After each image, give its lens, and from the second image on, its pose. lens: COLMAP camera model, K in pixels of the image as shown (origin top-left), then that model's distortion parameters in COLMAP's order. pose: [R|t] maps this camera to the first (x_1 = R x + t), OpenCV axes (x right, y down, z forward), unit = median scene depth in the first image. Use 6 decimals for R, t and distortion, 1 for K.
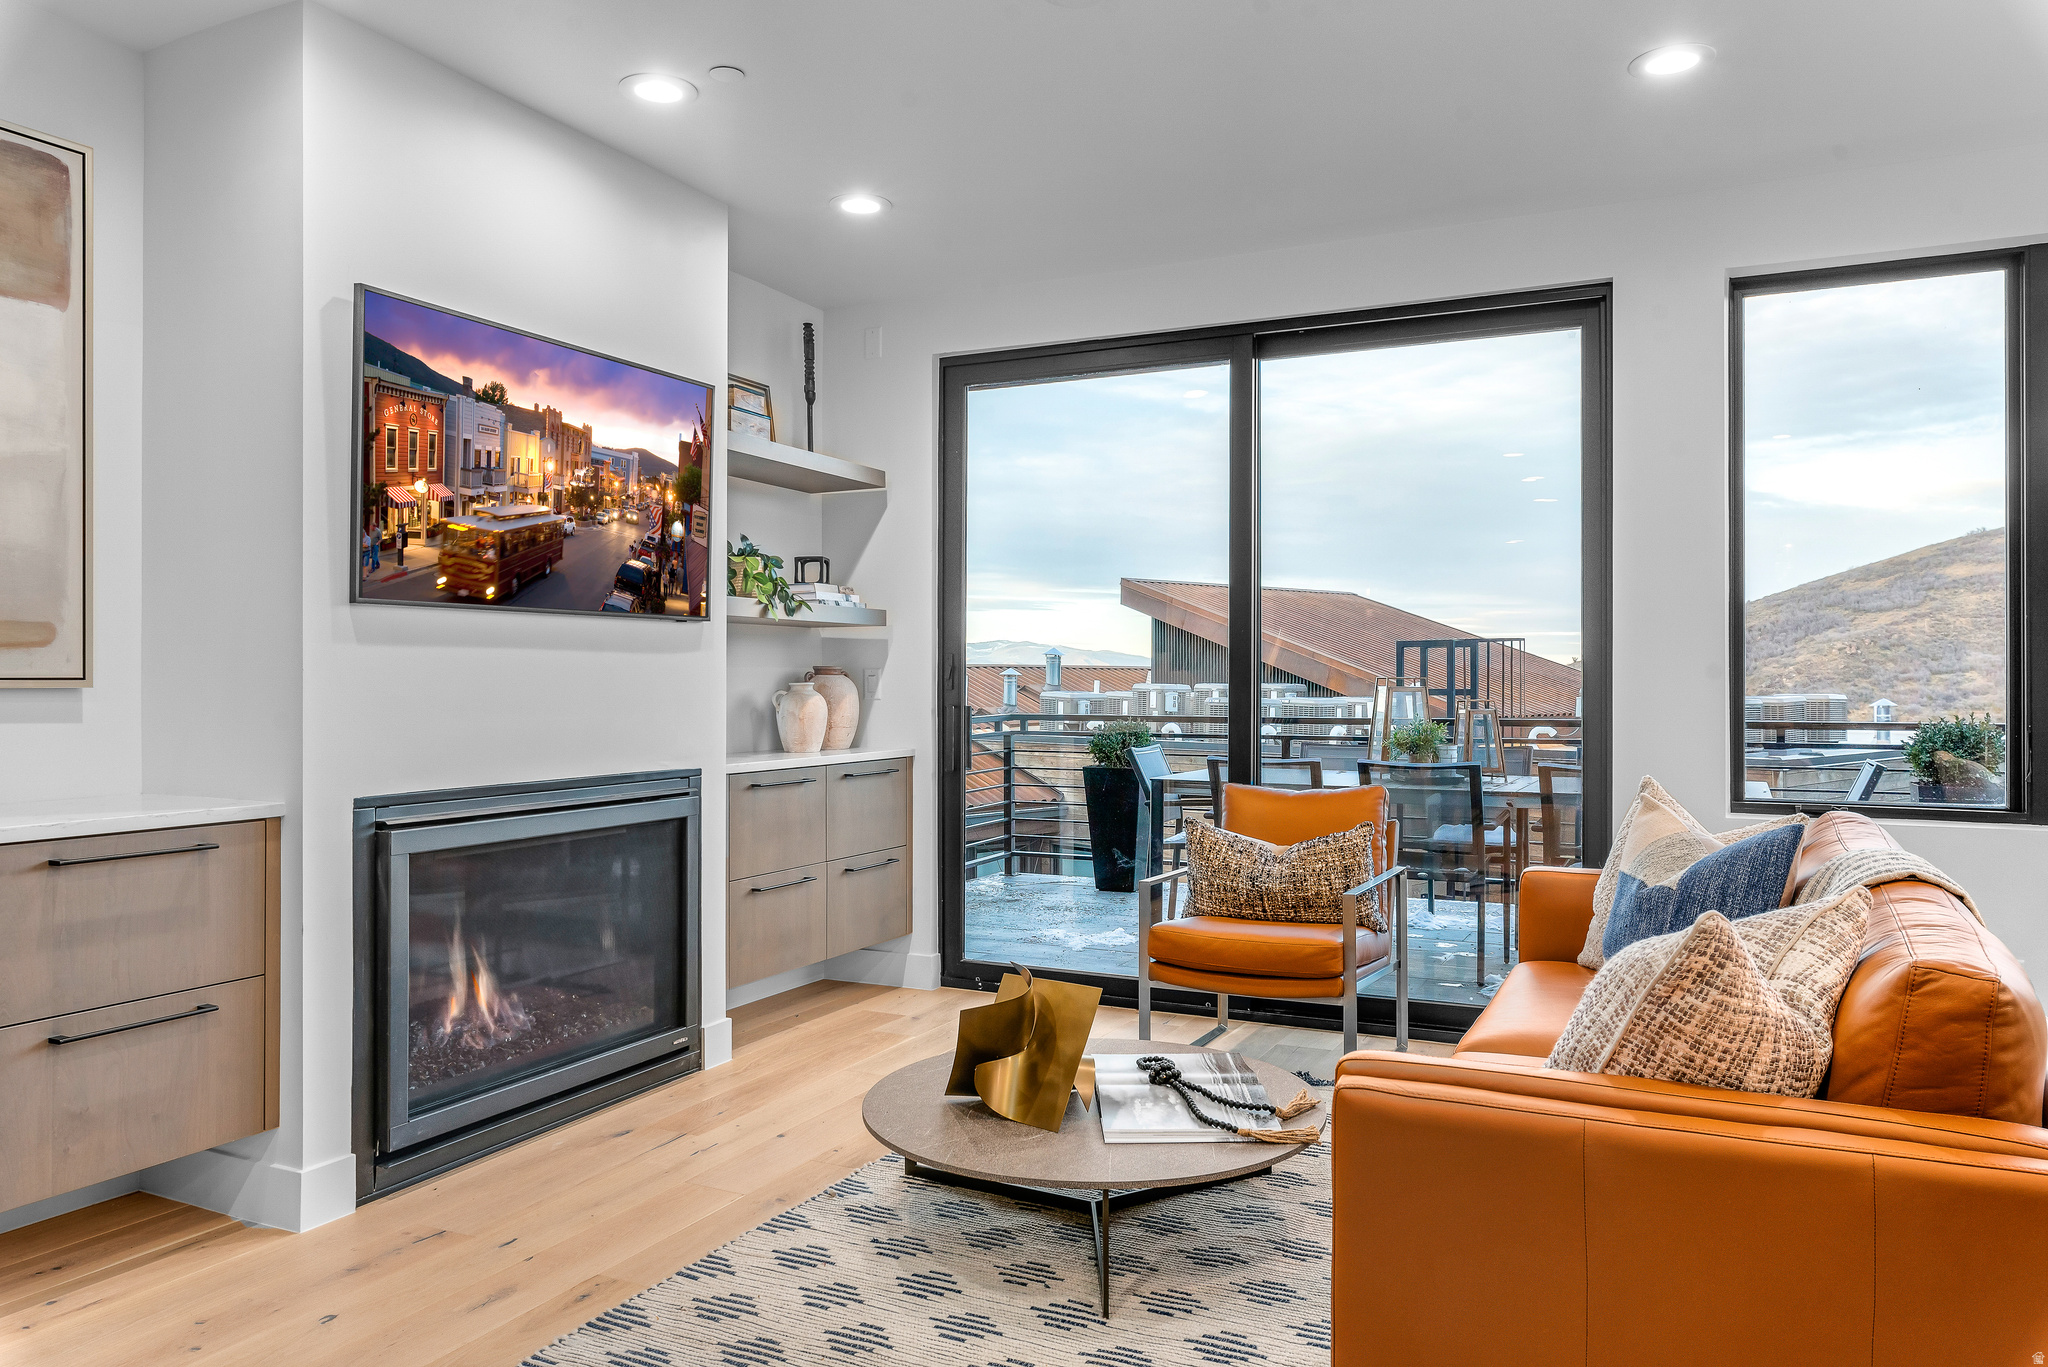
lens RADIAL K [[1405.0, 0, 1023.4], [0, 1405.0, 669.7], [0, 0, 1]] dist [-0.001348, -0.002652]
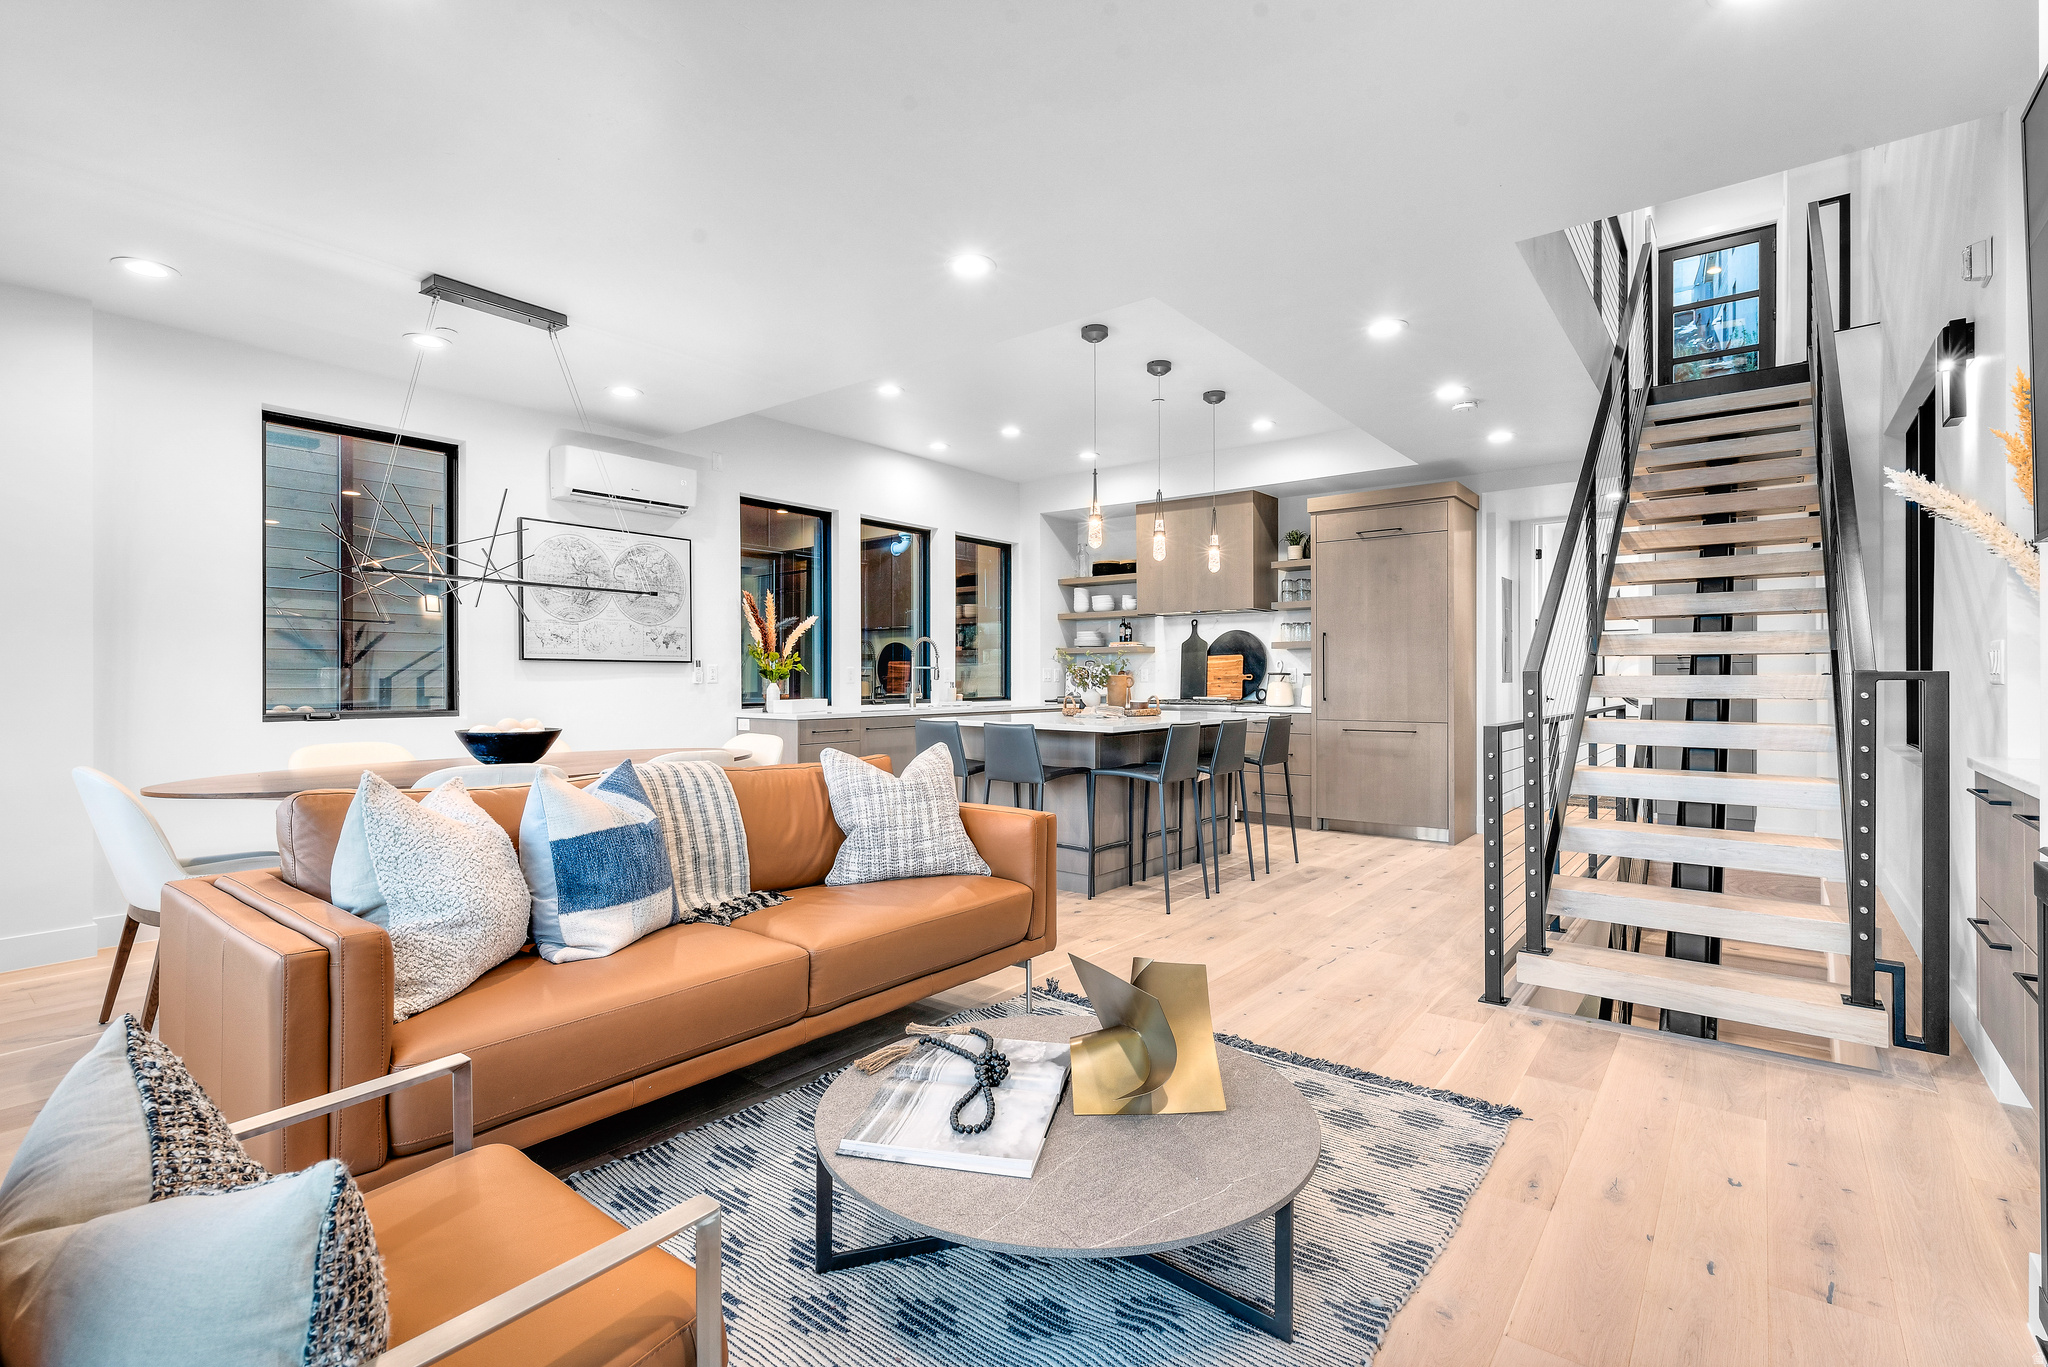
lens RADIAL K [[937.8, 0, 1024.3], [0, 937.8, 678.5], [0, 0, 1]] dist [-0.001155, 0.000066]
pose [[-0.978053, 0.002521, 0.208339, -0.056607], [0.000845, 0.999967, -0.008134, 0.029381], [-0.208353, -0.007779, -0.978023, 1.630507]]
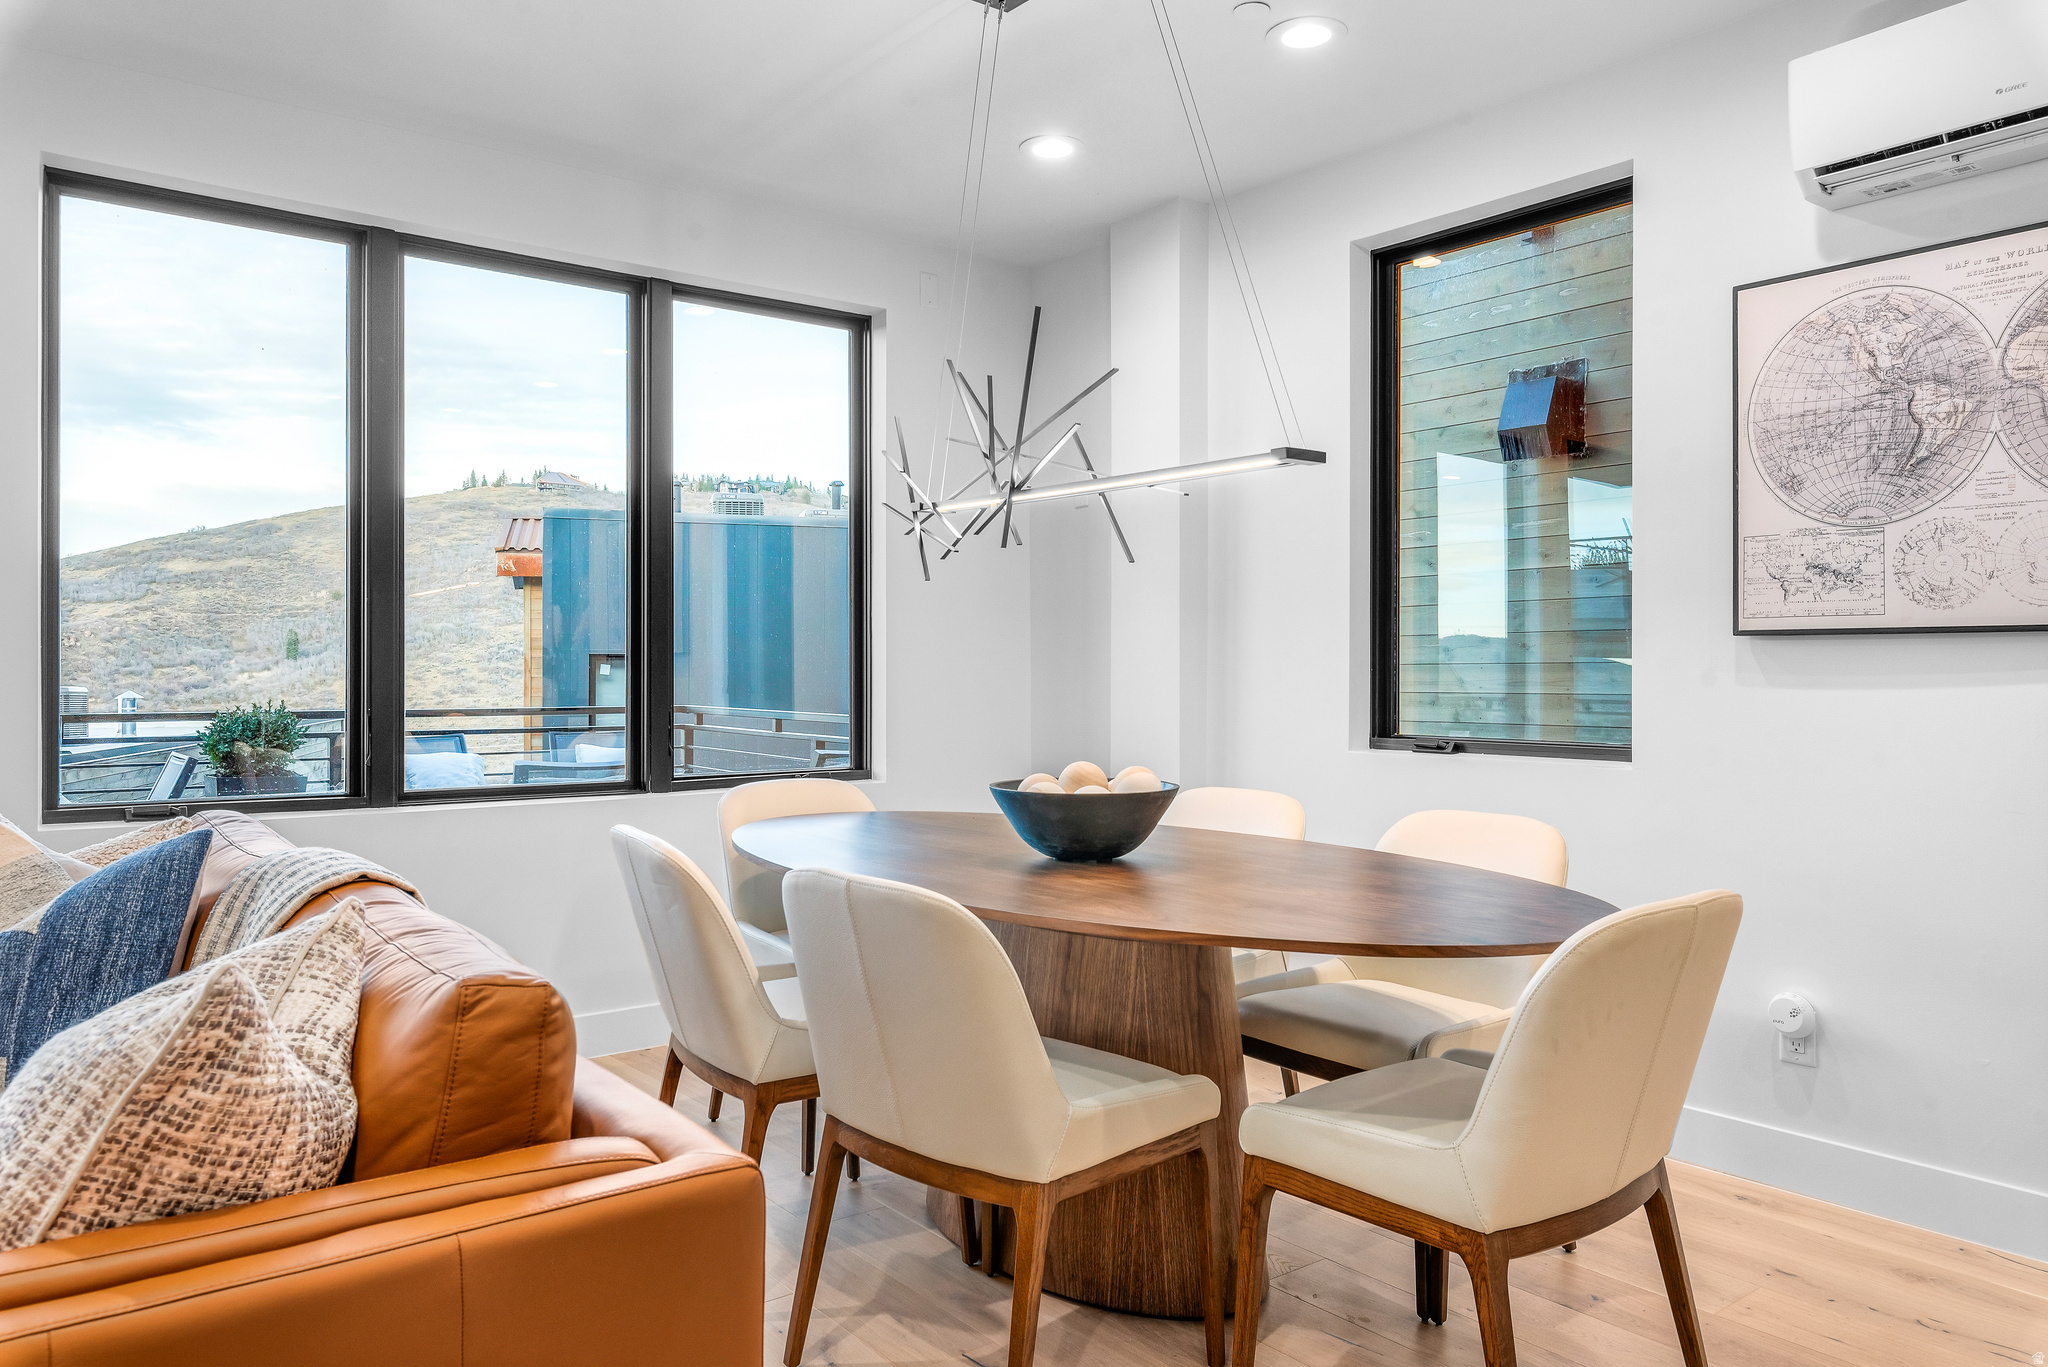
lens RADIAL K [[1430.9, 0, 1028.8], [0, 1430.9, 672.6], [0, 0, 1]] dist [-0.000570, -0.000603]
pose [[0.432195, 0.002232, 0.901778, 0.006397], [-0.008115, 0.999966, 0.001414, 0.011421], [-0.901744, -0.007929, 0.432198, 0.178125]]
